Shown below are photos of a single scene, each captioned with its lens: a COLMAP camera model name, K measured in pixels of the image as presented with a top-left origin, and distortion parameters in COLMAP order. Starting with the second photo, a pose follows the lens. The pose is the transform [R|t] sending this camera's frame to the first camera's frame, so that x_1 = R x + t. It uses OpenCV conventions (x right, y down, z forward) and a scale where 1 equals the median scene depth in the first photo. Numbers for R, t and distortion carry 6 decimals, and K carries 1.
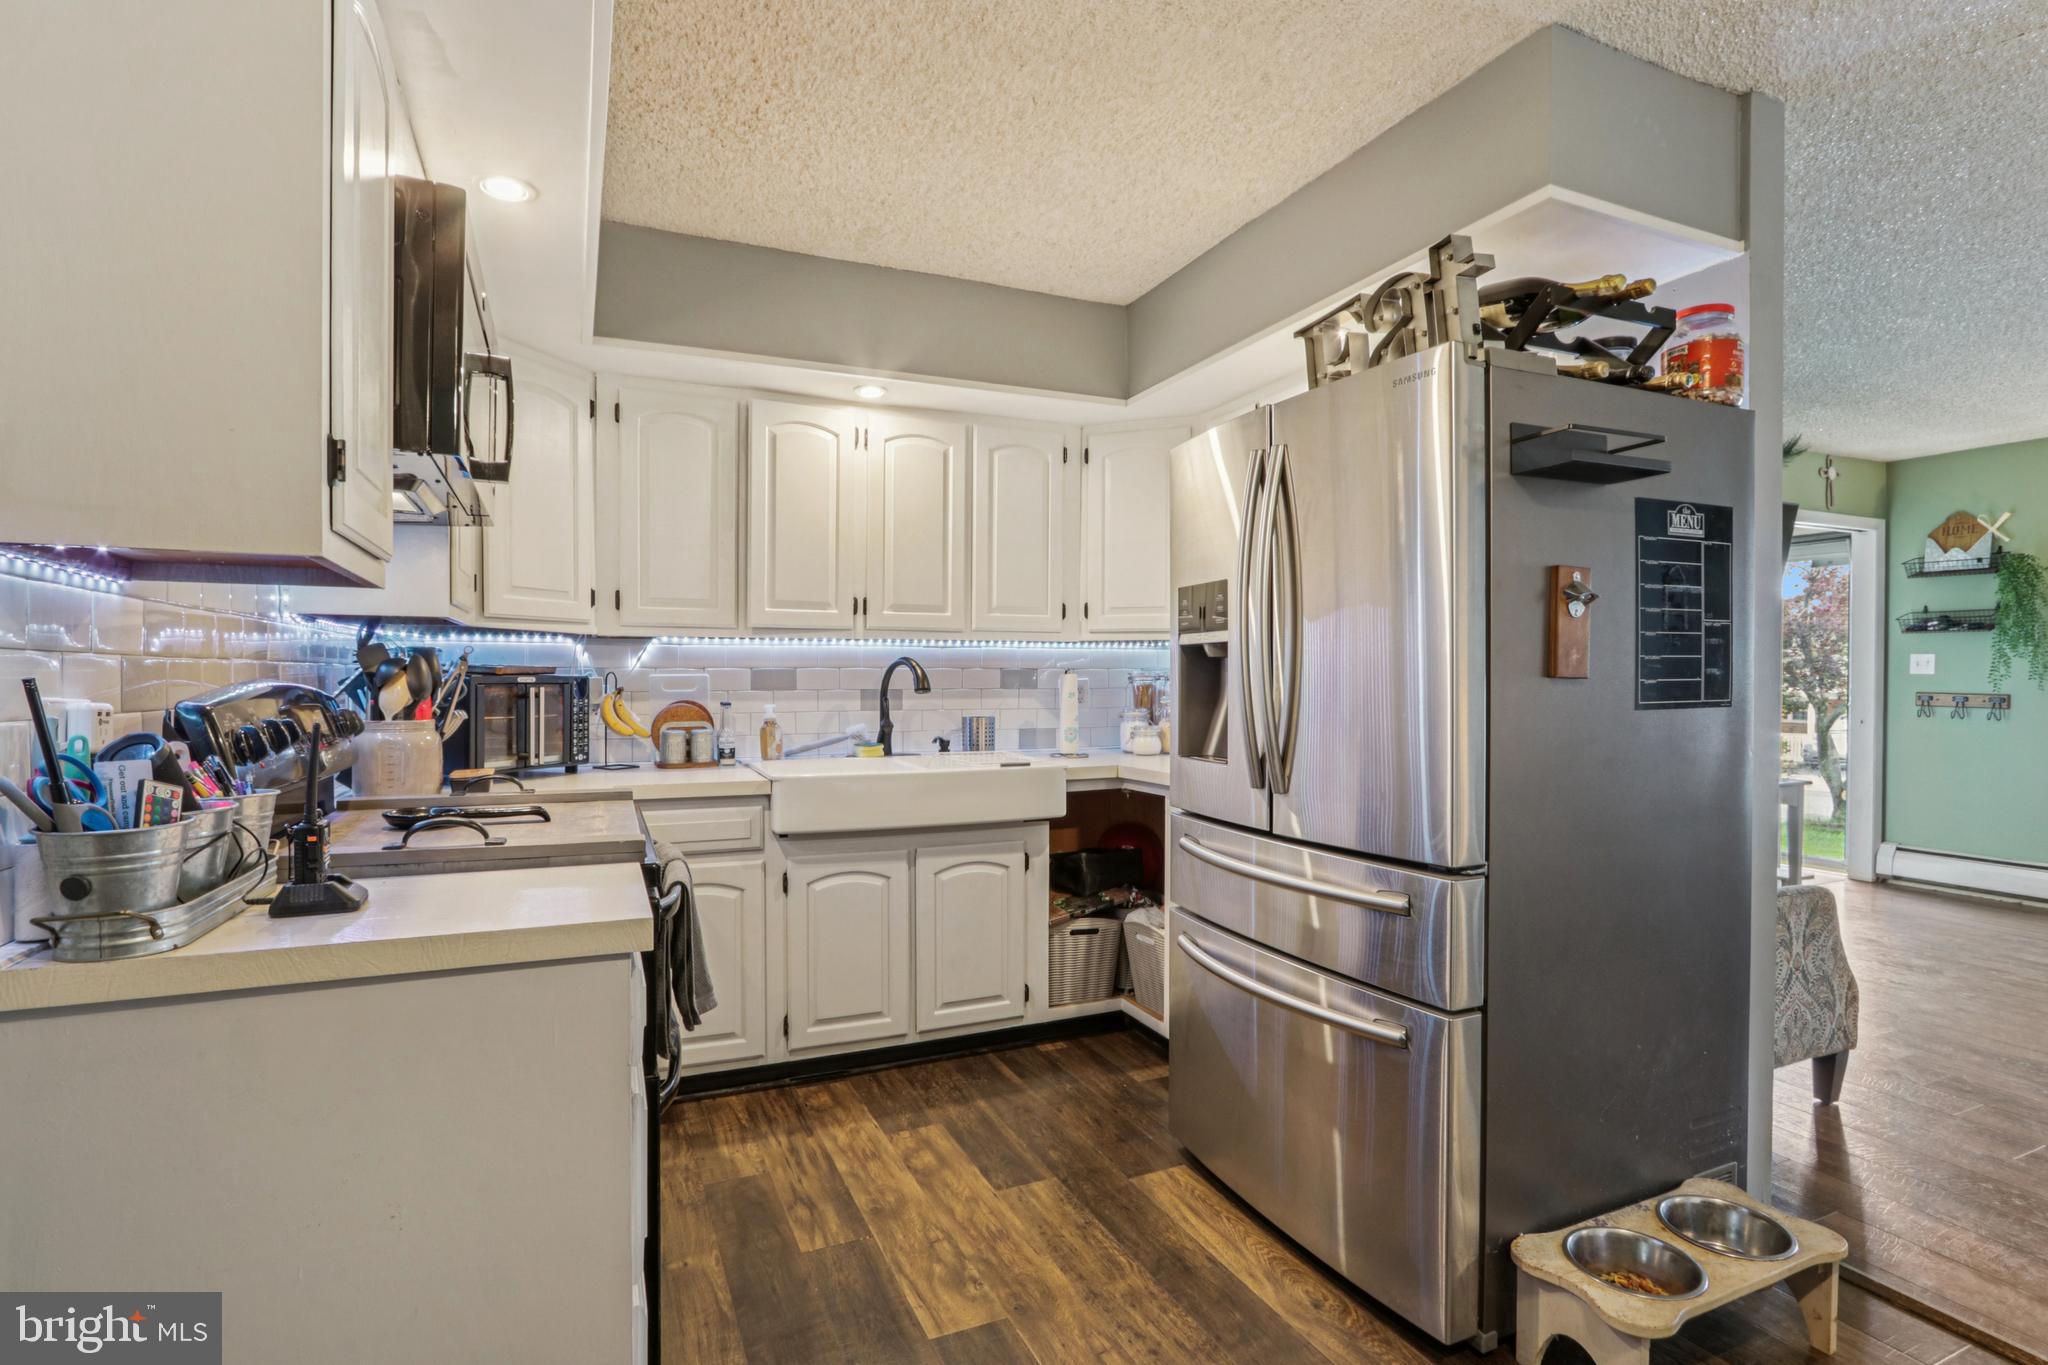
lens RADIAL K [[992.3, 0, 1016.8], [0, 992.3, 677.5], [0, 0, 1]] dist [-0.023731, 0.008401]
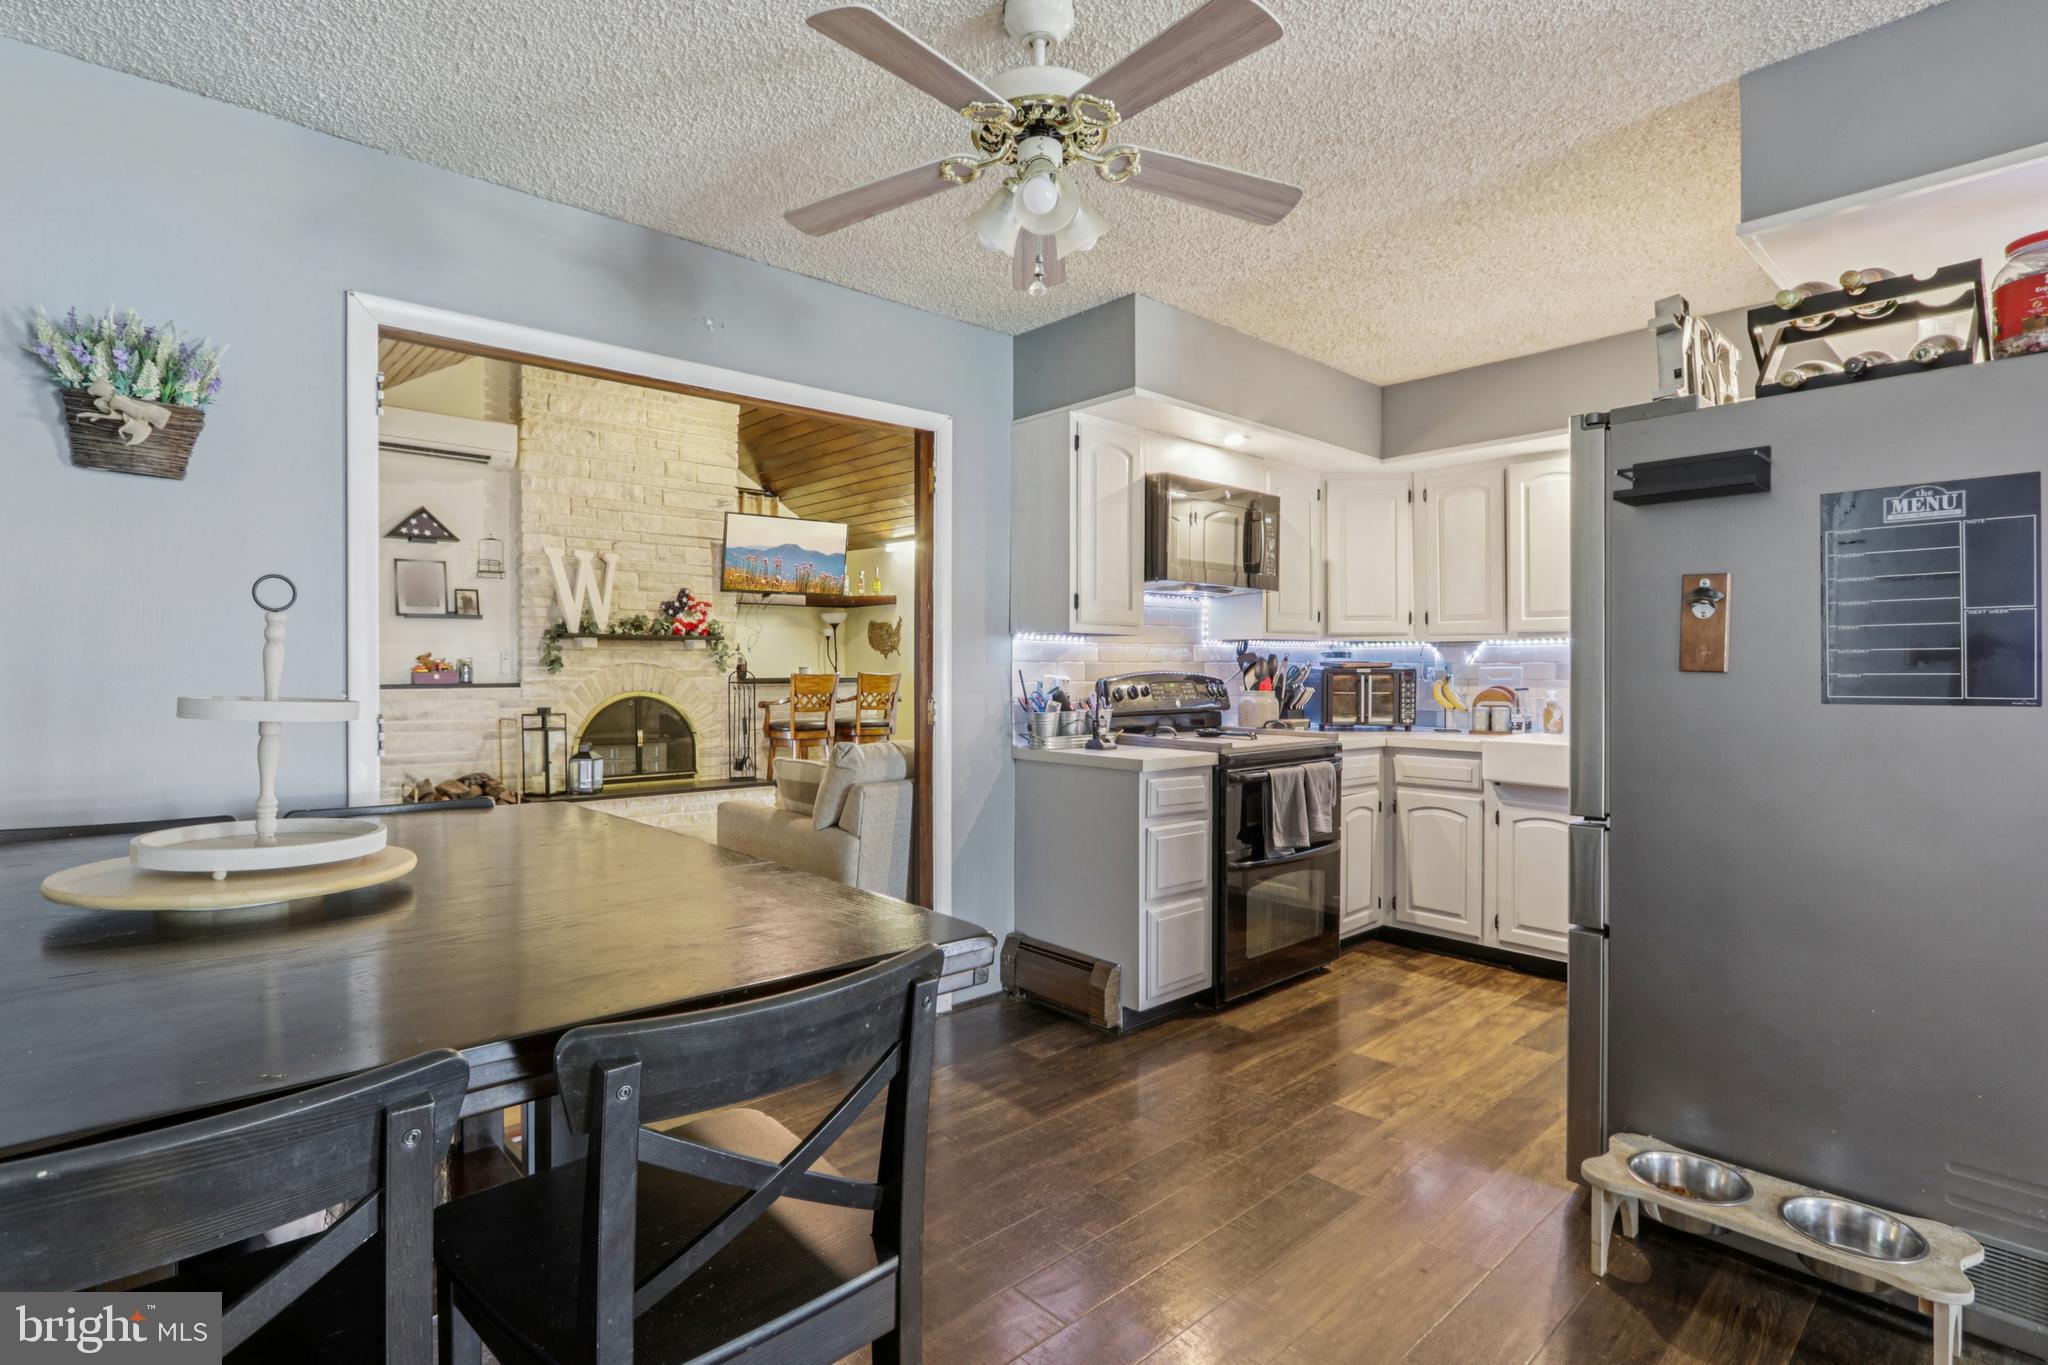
lens RADIAL K [[990.2, 0, 1026.1], [0, 990.2, 673.0], [0, 0, 1]] dist [-0.017511, 0.001810]
pose [[0.314139, 0.006115, -0.949357, 0.912996], [-0.001514, 0.999981, 0.005941, -0.003206], [0.949376, -0.000429, 0.314142, -0.061994]]
